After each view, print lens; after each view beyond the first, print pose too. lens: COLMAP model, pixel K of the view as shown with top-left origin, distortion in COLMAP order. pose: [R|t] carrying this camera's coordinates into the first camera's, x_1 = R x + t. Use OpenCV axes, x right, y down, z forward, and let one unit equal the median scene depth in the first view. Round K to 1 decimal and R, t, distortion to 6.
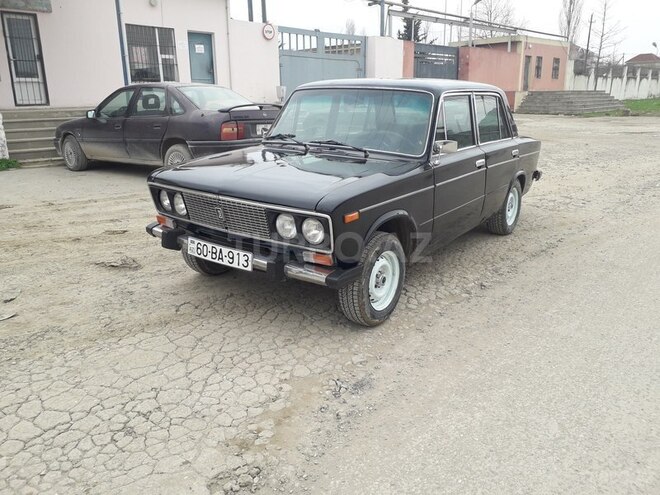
lens RADIAL K [[536.8, 0, 333.0], [0, 536.8, 247.4], [0, 0, 1]] dist [0.007593, -0.015622]
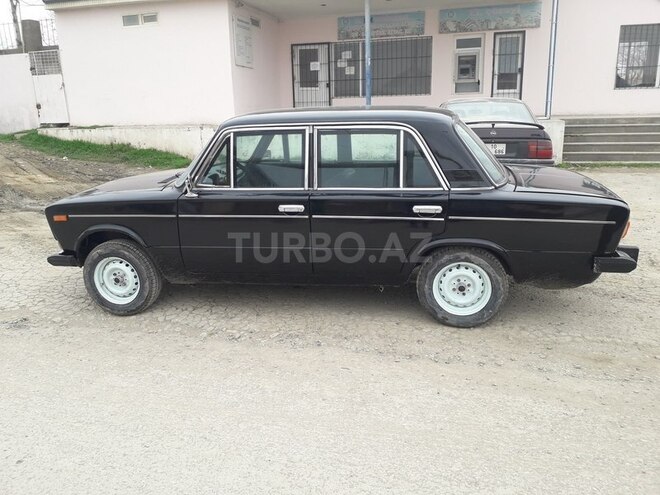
lens RADIAL K [[536.8, 0, 333.0], [0, 536.8, 247.4], [0, 0, 1]] dist [0.007593, -0.015622]
pose [[0.410209, 0.229069, -0.882755, 1.358552], [-0.227520, 0.963041, 0.144176, -0.298721], [0.883155, 0.141702, 0.447165, 0.869093]]
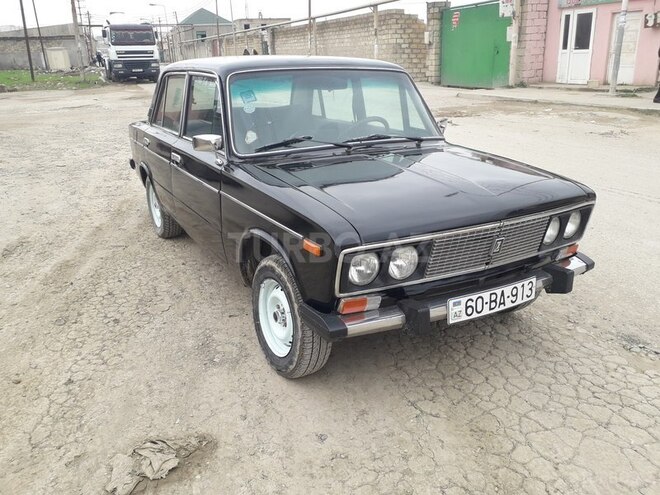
lens RADIAL K [[536.8, 0, 333.0], [0, 536.8, 247.4], [0, 0, 1]] dist [0.007593, -0.015622]
pose [[0.397109, -0.307213, 0.864827, -0.885282], [0.266134, 0.940369, 0.211846, -0.261517], [-0.878338, 0.146034, 0.455188, 0.818093]]
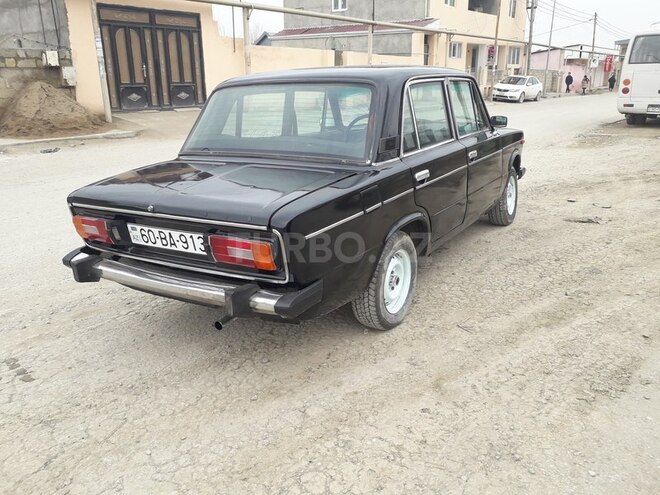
lens RADIAL K [[536.8, 0, 333.0], [0, 536.8, 247.4], [0, 0, 1]] dist [0.007593, -0.015622]
pose [[-0.994640, 0.054684, -0.087750, 0.363195], [-0.001065, 0.843227, 0.537556, -0.730761], [0.103389, 0.534769, -0.838650, 2.573004]]
